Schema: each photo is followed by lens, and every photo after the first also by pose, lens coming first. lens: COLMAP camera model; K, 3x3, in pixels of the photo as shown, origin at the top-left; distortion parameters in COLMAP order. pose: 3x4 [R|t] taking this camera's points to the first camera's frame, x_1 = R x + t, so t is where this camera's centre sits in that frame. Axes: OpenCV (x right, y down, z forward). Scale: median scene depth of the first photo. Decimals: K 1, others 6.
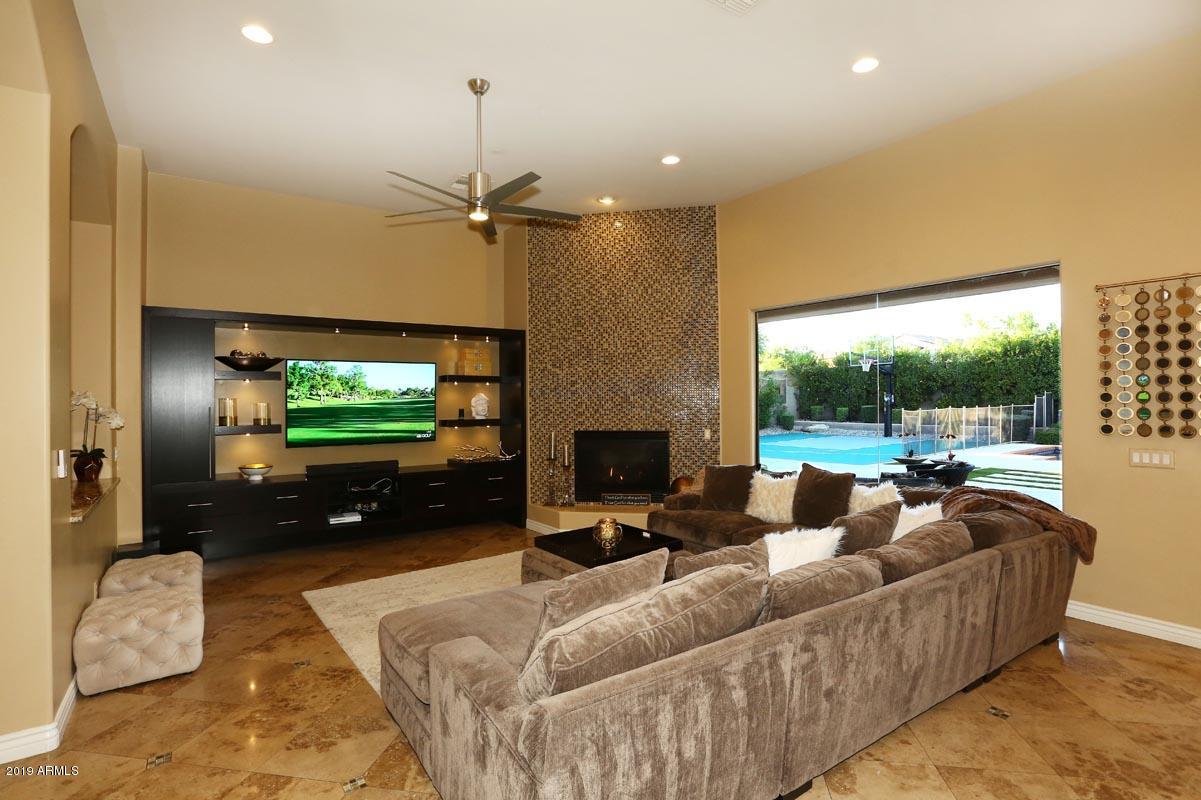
lens RADIAL K [[599.1, 0, 598.3], [0, 599.1, 401.9], [0, 0, 1]] dist [-0.001524, -0.000004]
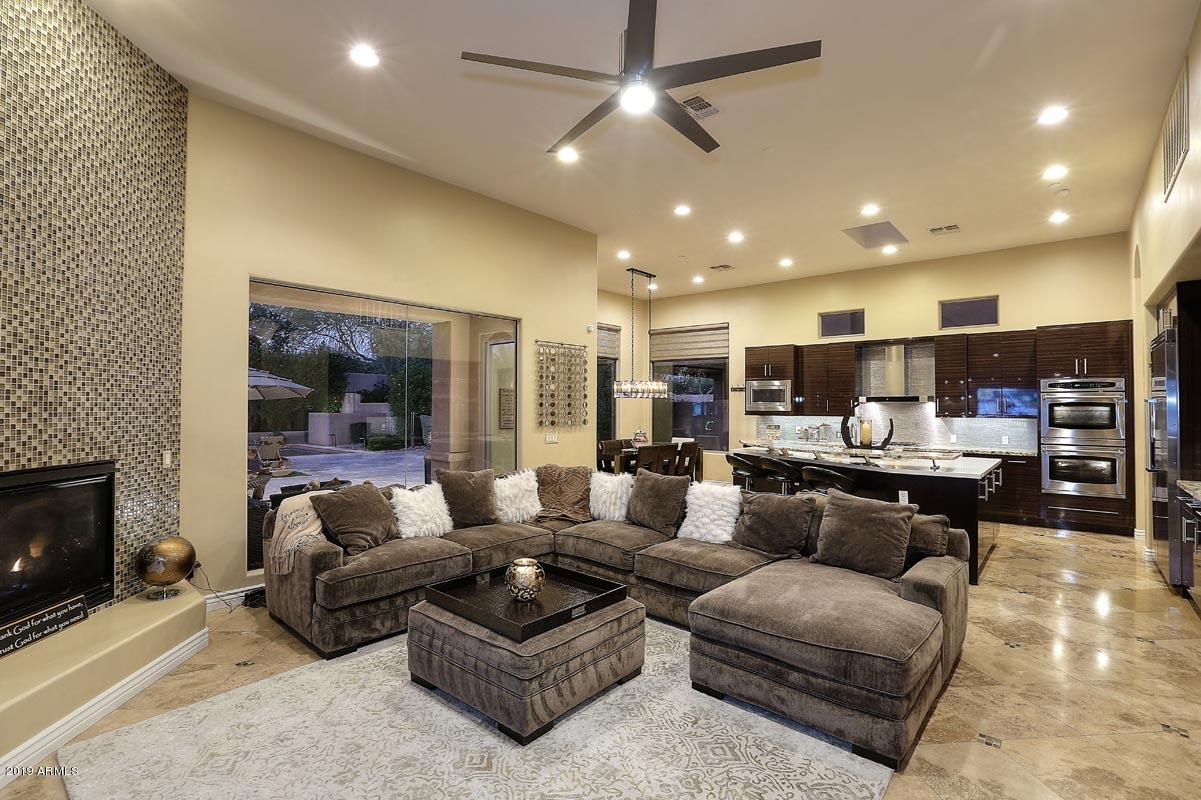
lens RADIAL K [[549.5, 0, 598.0], [0, 549.5, 400.1], [0, 0, 1]] dist [0.003129, 0.000180]
pose [[-0.236046, 0.017869, 0.971578, -0.449171], [-0.002591, 0.999816, -0.019017, 0.004441], [-0.971738, -0.007006, -0.235956, 0.703167]]
